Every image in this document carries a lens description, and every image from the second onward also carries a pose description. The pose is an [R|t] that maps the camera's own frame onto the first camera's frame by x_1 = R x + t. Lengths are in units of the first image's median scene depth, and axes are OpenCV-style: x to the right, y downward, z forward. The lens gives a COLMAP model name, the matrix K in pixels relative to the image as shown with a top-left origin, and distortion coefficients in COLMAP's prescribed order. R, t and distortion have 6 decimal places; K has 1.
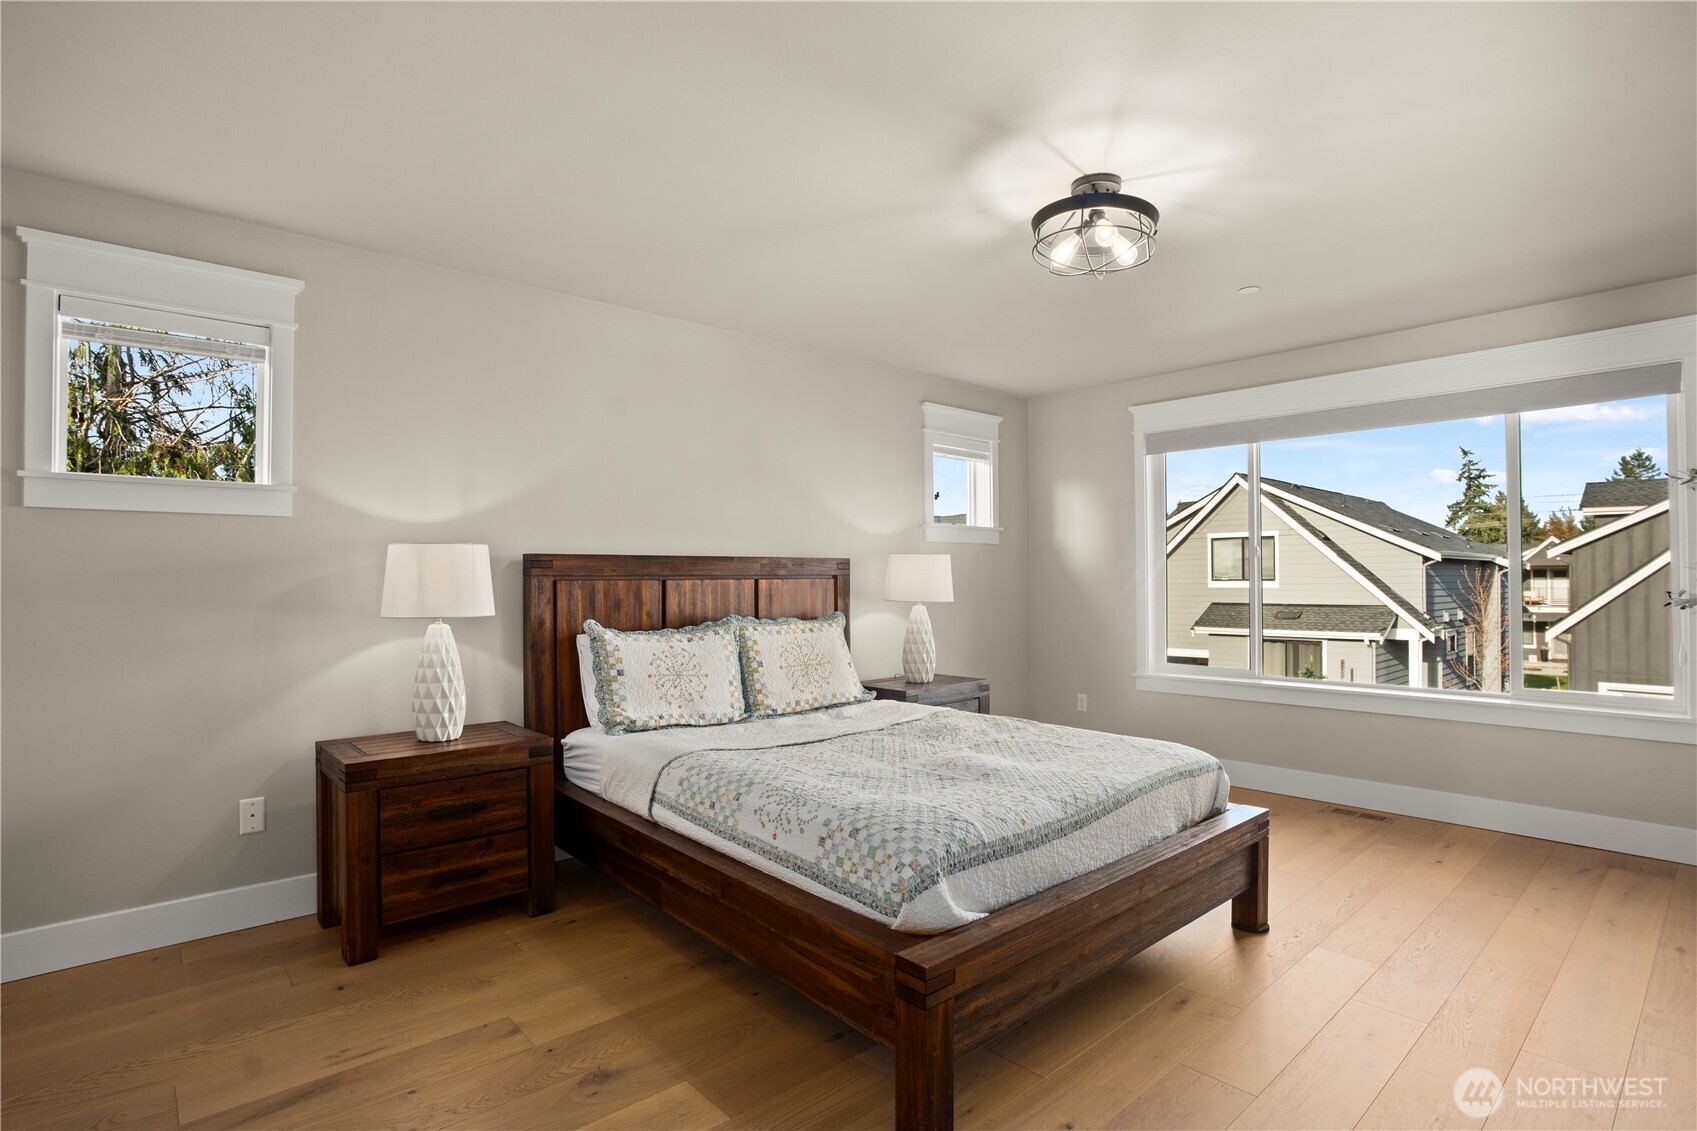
lens RADIAL K [[845.0, 0, 844.9], [0, 845.0, 575.0], [0, 0, 1]] dist [-0.040505, 0.000918]
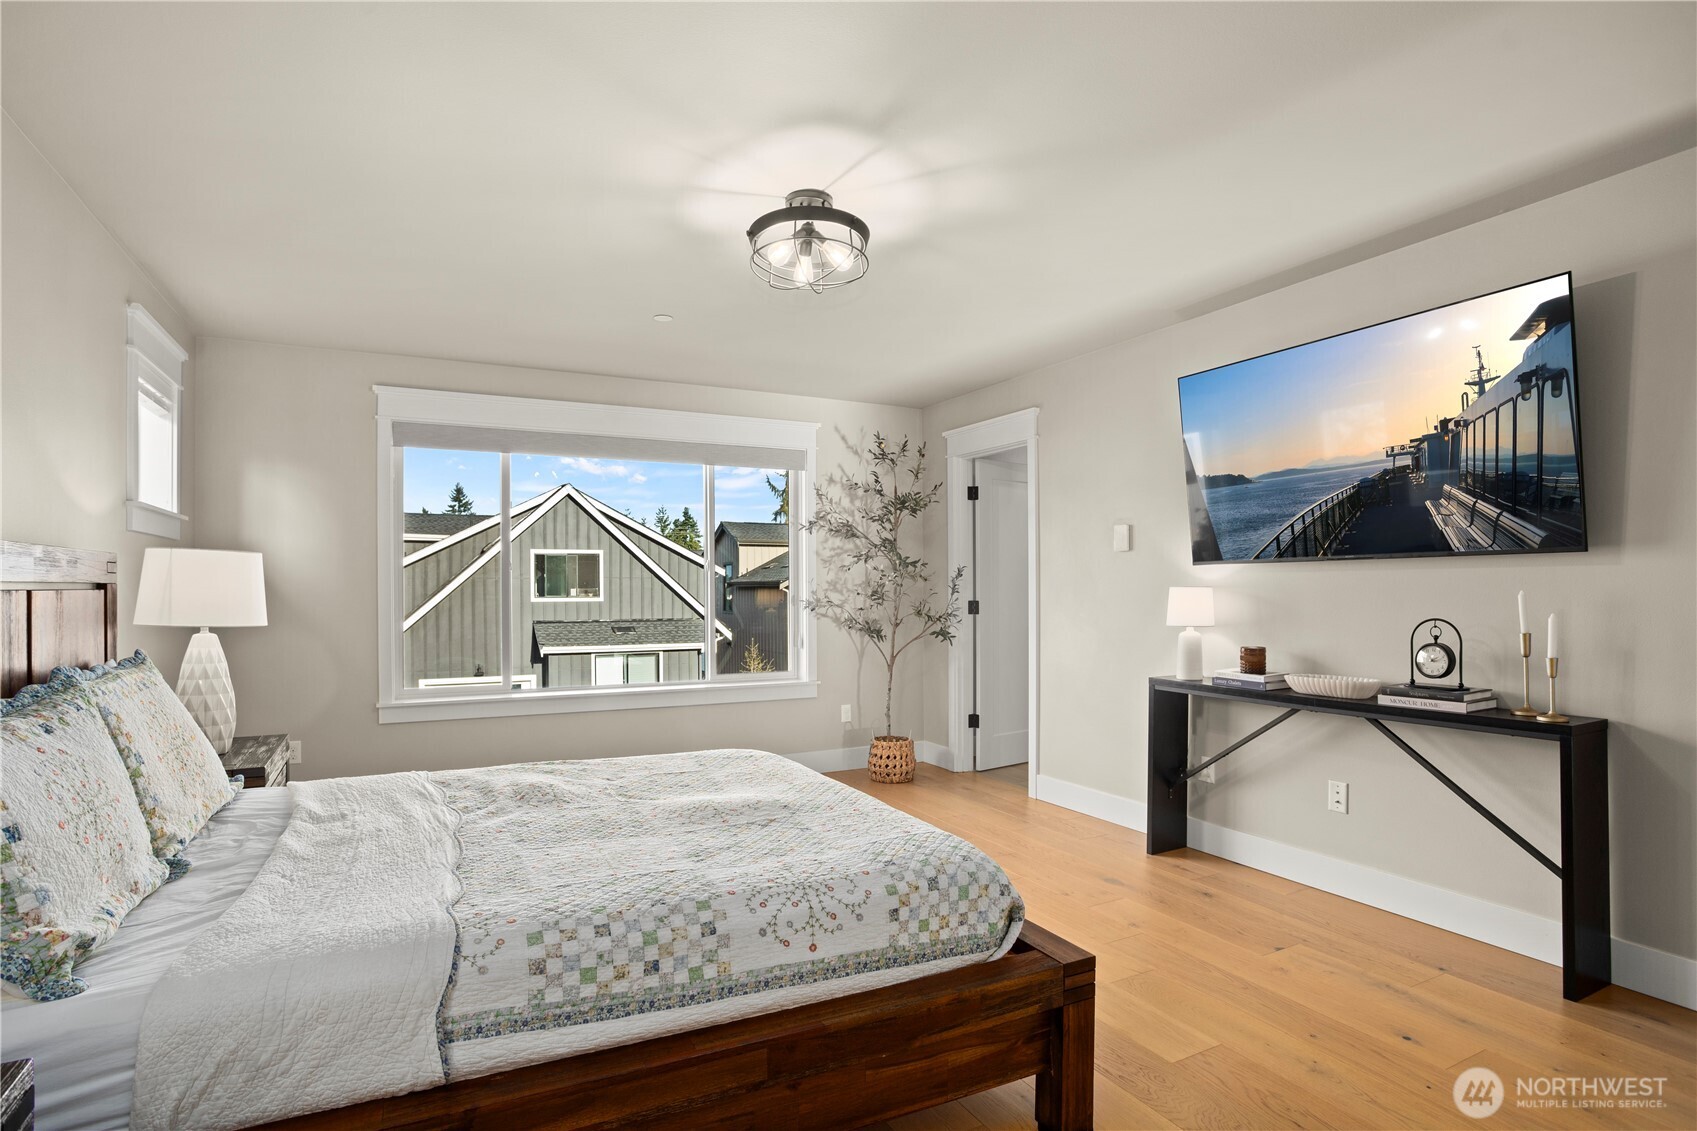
lens RADIAL K [[845.0, 0, 844.9], [0, 845.0, 575.0], [0, 0, 1]] dist [-0.040505, 0.000918]
pose [[0.255695, 0.021295, 0.966523, -0.713314], [-0.003261, 0.999771, -0.021164, 0.007465], [-0.966752, 0.002259, 0.255705, 0.727503]]
